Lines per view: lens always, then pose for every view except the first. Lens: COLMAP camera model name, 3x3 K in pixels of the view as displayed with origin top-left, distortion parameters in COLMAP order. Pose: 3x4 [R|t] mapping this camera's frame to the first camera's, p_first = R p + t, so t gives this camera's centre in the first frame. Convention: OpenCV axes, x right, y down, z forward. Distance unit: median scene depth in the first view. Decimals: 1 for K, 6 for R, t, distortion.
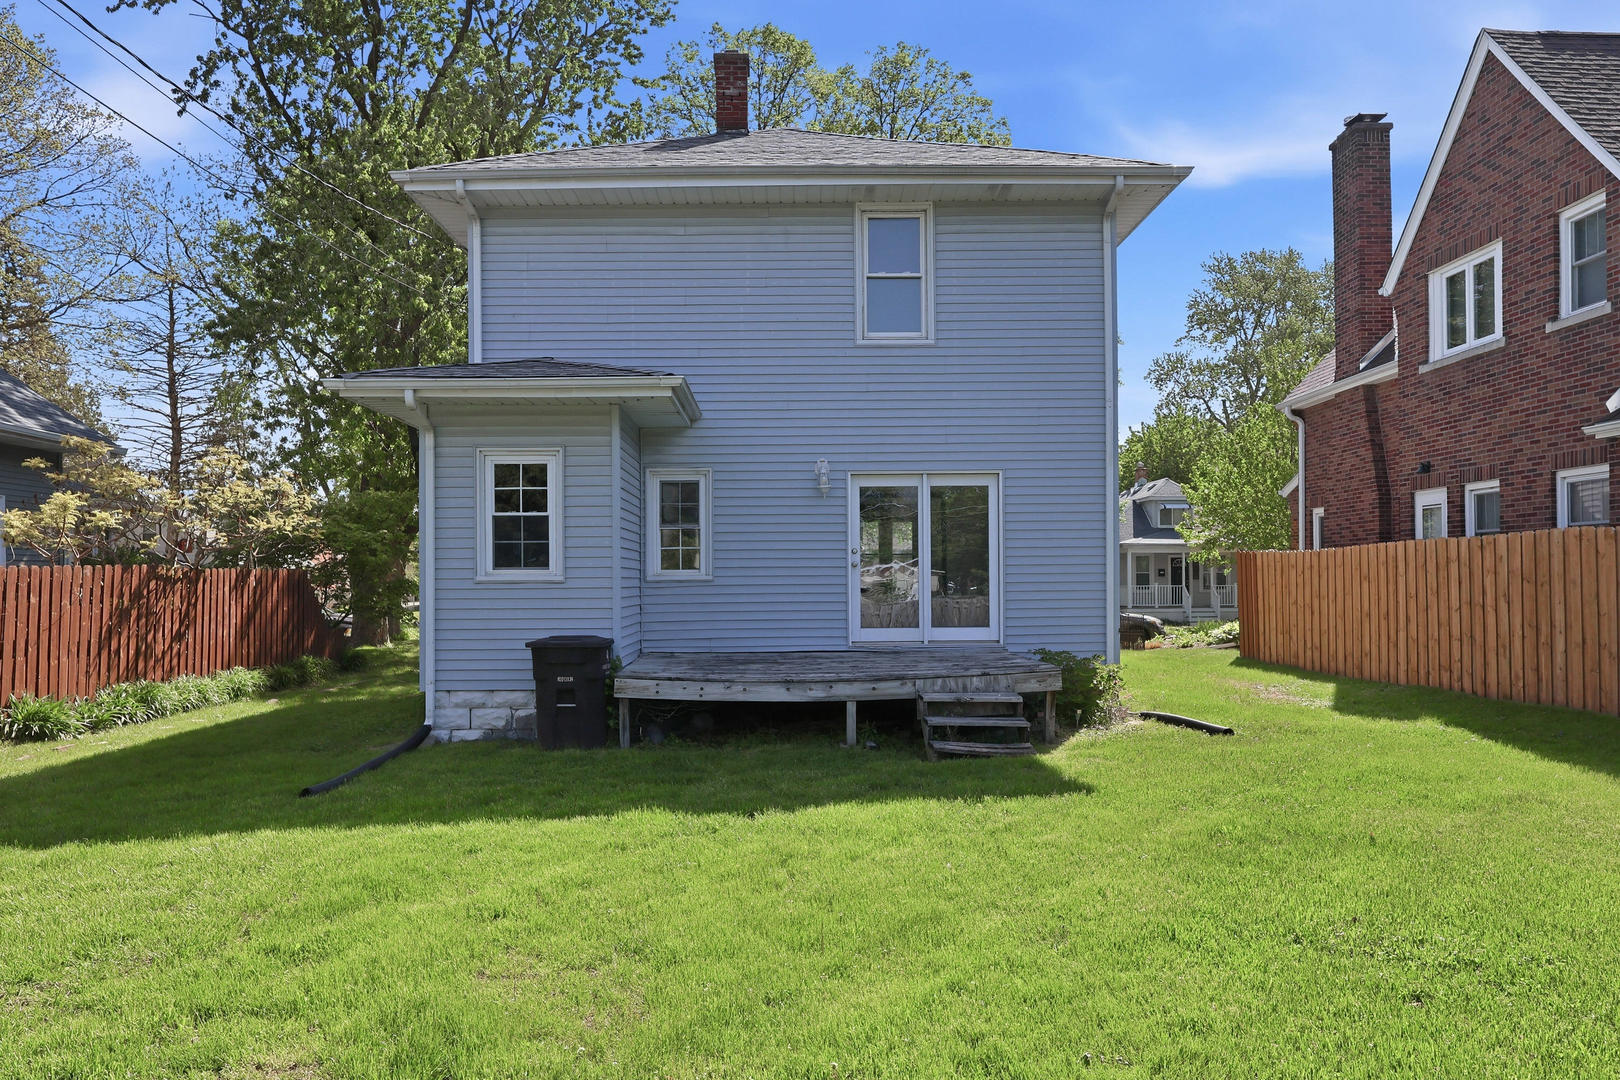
lens RADIAL K [[1114.1, 0, 793.5], [0, 1114.1, 542.4], [0, 0, 1]] dist [0.006199, 0.001590]
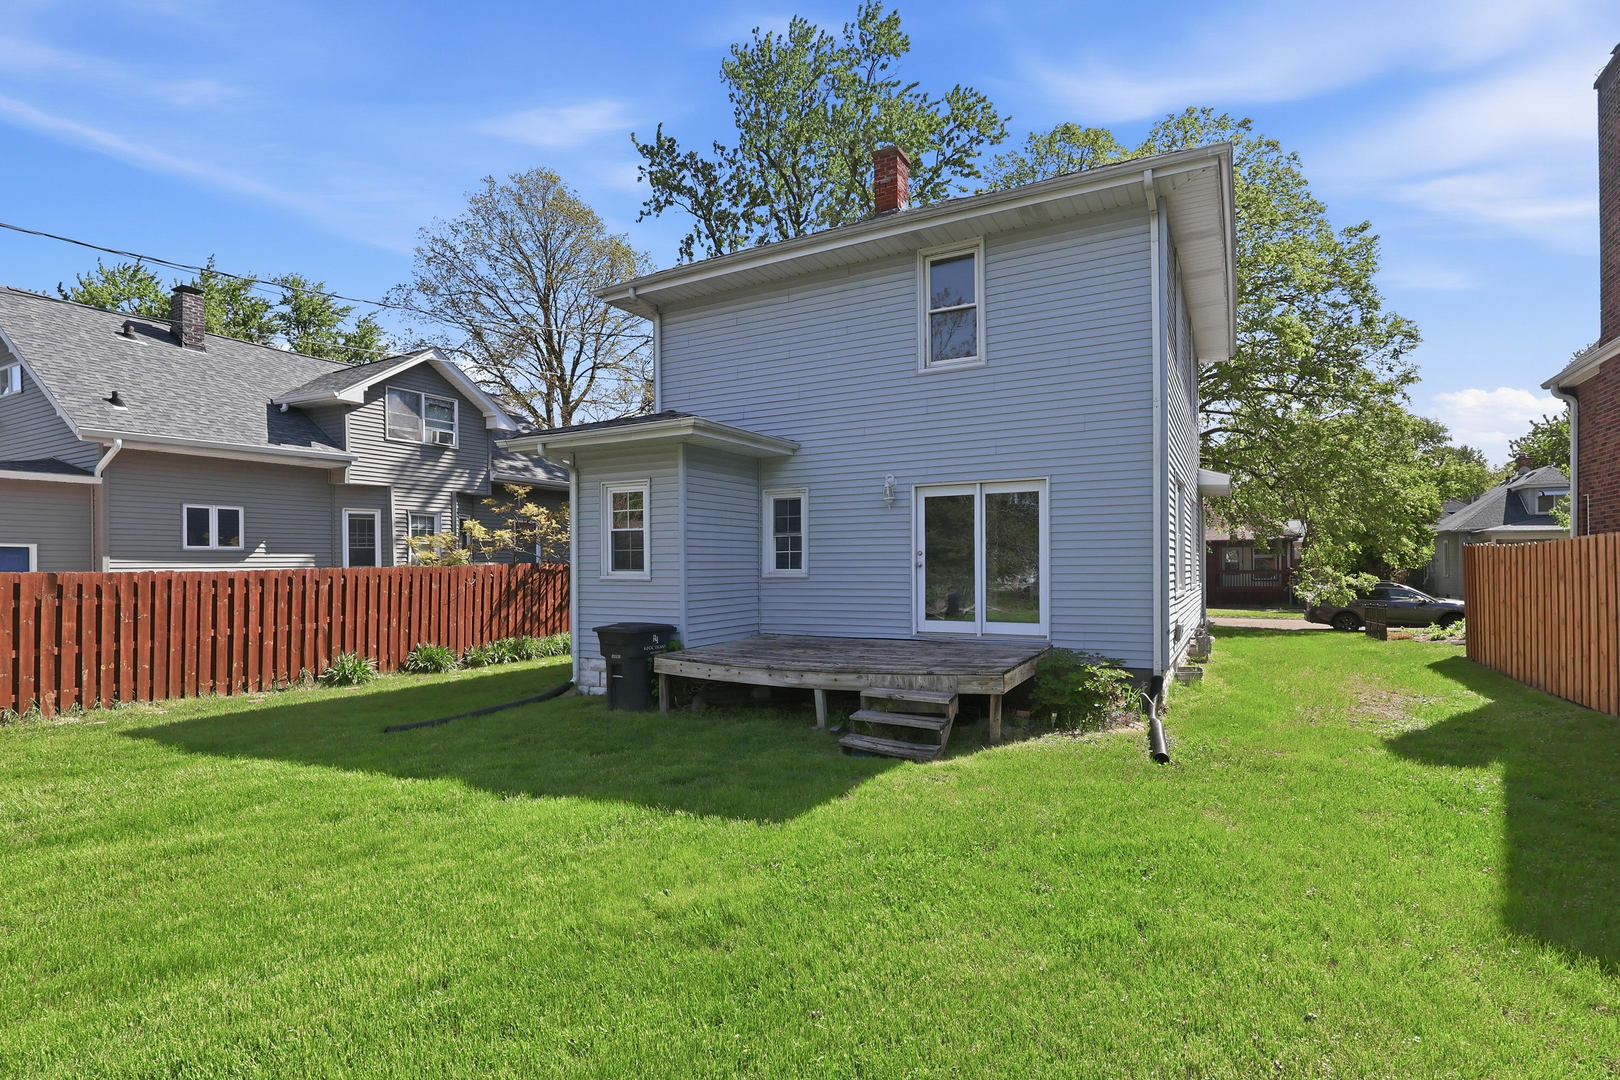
lens RADIAL K [[777.9, 0, 816.1], [0, 777.9, 546.6], [0, 0, 1]] dist [0.001337, -0.000083]
pose [[0.880214, -0.010058, -0.474471, 0.344241], [0.017141, 0.999797, 0.010606, -0.009576], [0.474268, -0.017468, 0.880207, 0.241383]]
